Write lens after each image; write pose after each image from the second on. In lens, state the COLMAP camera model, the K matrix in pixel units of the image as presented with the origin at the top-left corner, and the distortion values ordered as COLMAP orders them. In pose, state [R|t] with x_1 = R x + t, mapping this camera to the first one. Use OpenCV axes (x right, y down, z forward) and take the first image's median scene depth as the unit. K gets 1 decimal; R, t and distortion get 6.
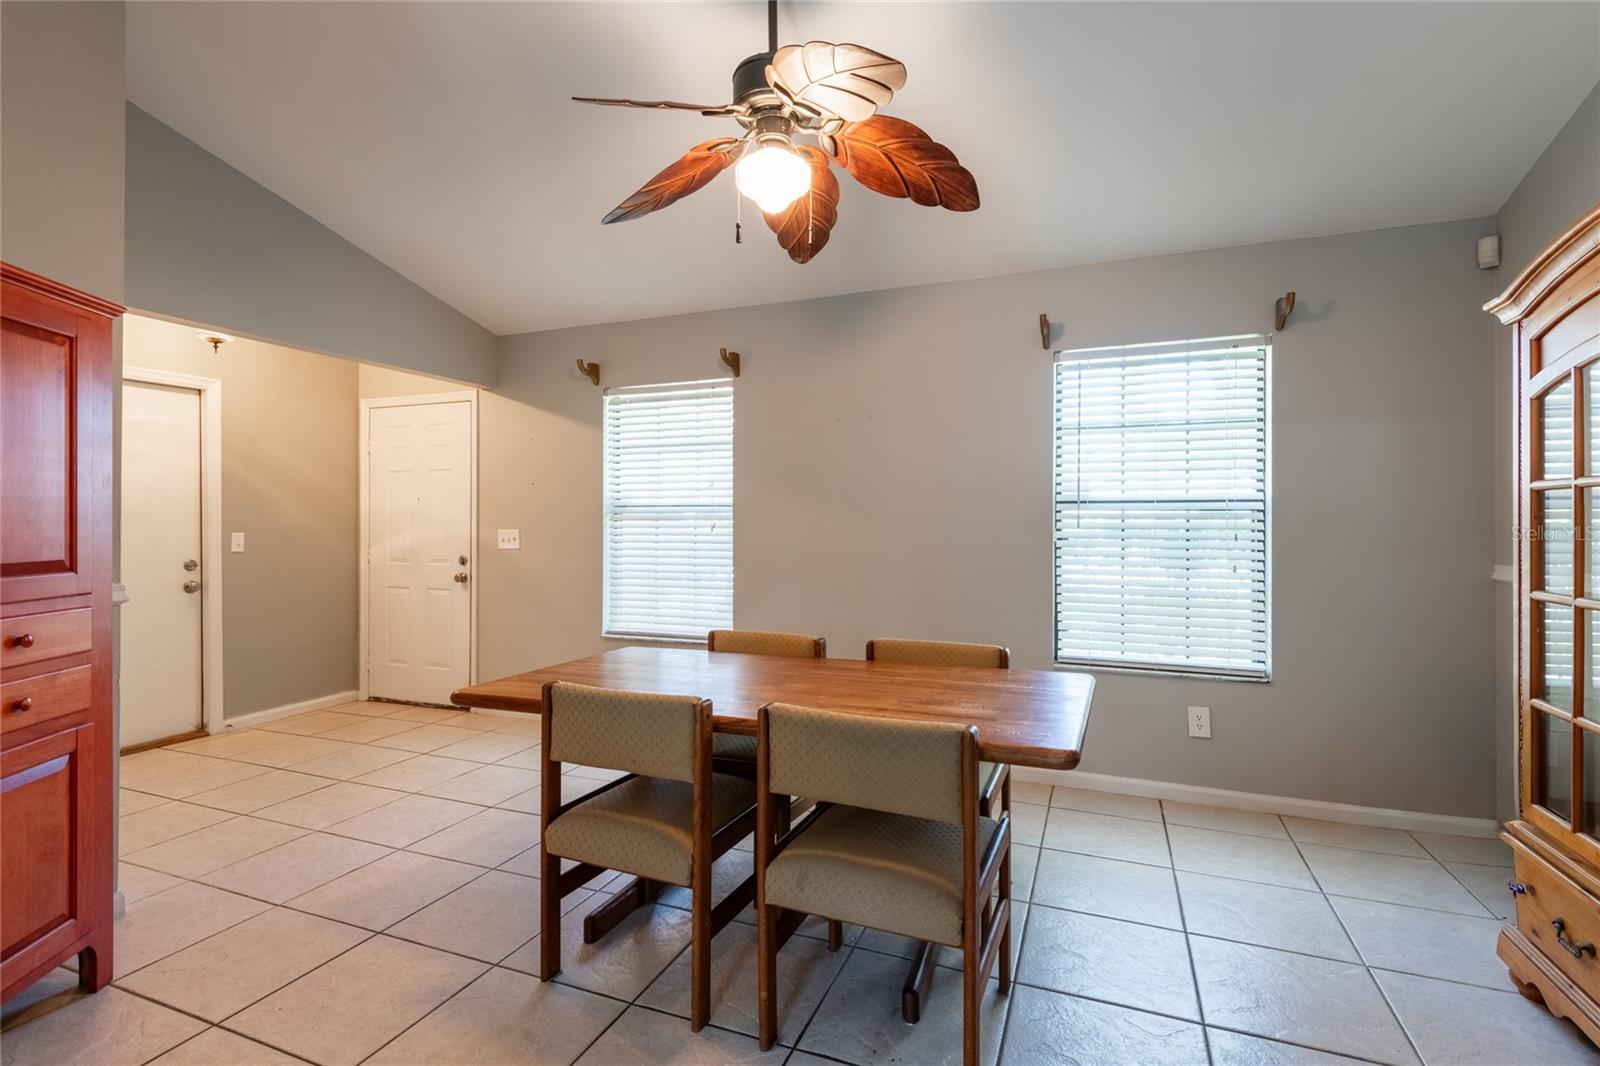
lens RADIAL K [[742.4, 0, 800.8], [0, 742.4, 514.0], [0, 0, 1]] dist [0.042708, -0.030770]
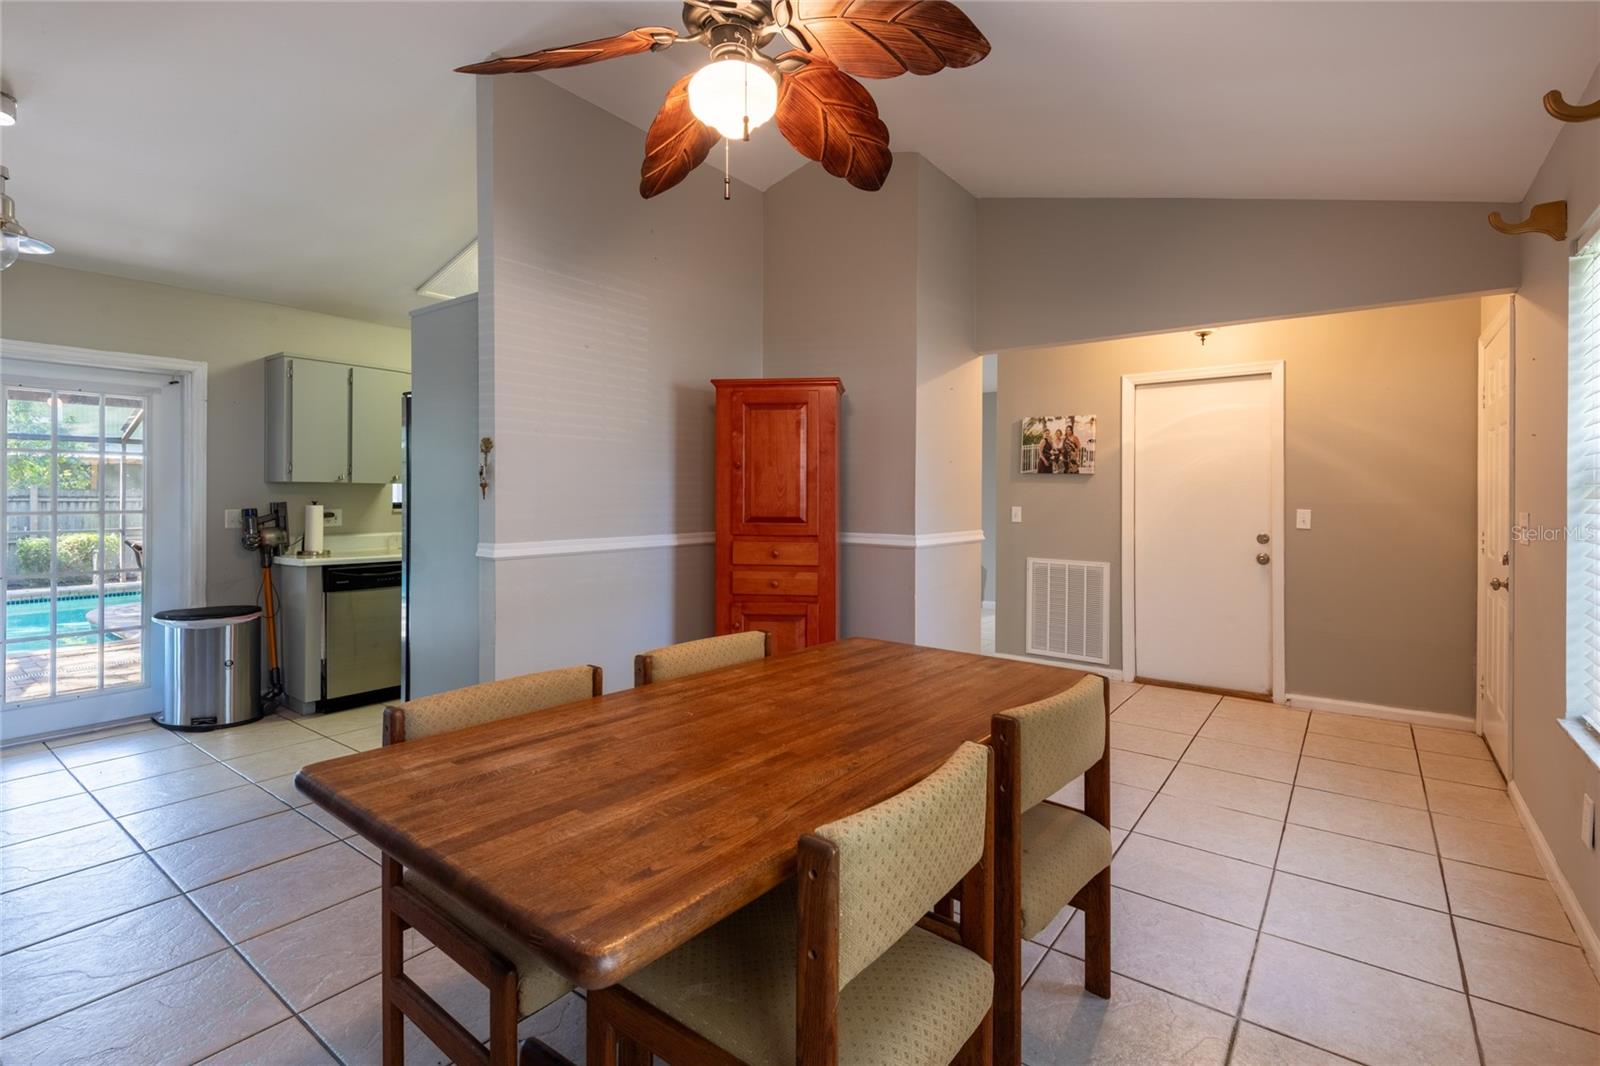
lens RADIAL K [[742.4, 0, 800.8], [0, 742.4, 514.0], [0, 0, 1]] dist [0.042708, -0.030770]
pose [[-0.254086, 0.026229, -0.966826, 0.379104], [0.008691, 0.999654, 0.024835, 0.000733], [0.967143, -0.002092, -0.254226, 0.629751]]
